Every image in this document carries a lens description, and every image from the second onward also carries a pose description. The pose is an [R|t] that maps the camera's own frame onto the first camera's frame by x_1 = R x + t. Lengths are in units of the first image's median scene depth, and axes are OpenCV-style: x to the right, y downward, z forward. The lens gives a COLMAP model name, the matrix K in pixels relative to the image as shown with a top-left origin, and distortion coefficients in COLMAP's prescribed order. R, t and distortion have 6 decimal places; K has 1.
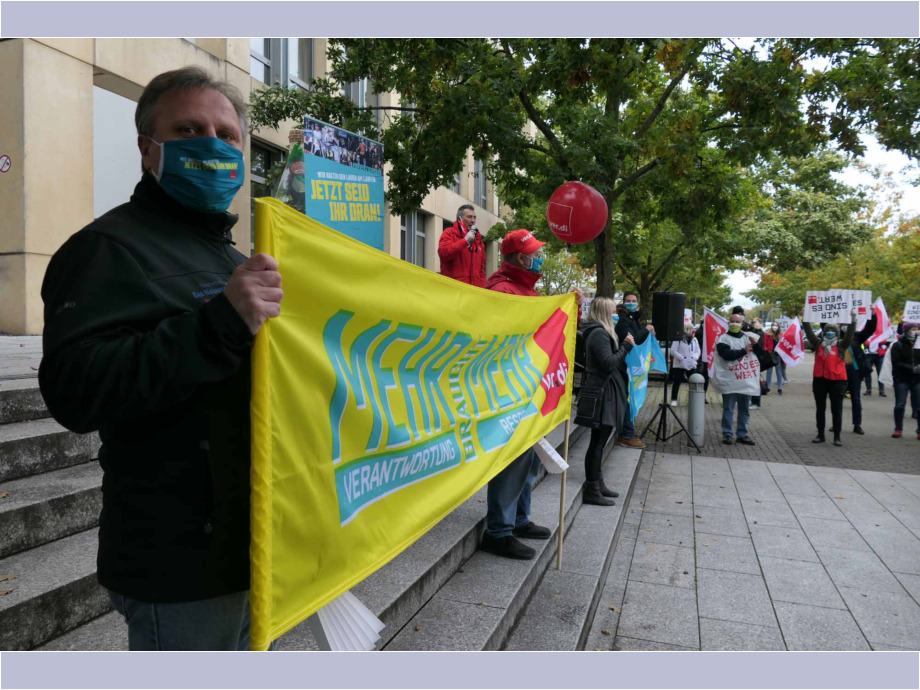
lens RADIAL K [[694.0, 0, 460.0], [0, 694.0, 345.0], [0, 0, 1]] dist [-0.010931, -0.001704]
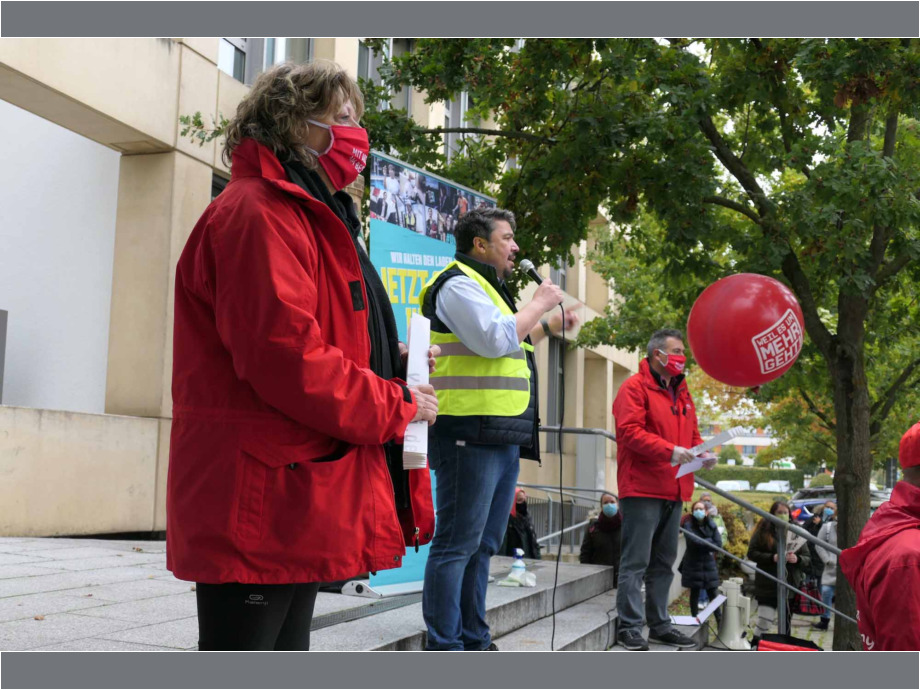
lens RADIAL K [[1166.4, 0, 479.5], [0, 1166.4, 345.8], [0, 0, 1]] dist [0.045778, 0.038504]
pose [[0.999734, 0.023043, 0.000119, -0.127880], [-0.022814, 0.990508, -0.135549, -0.054360], [-0.003241, 0.135510, 0.990771, 0.109388]]
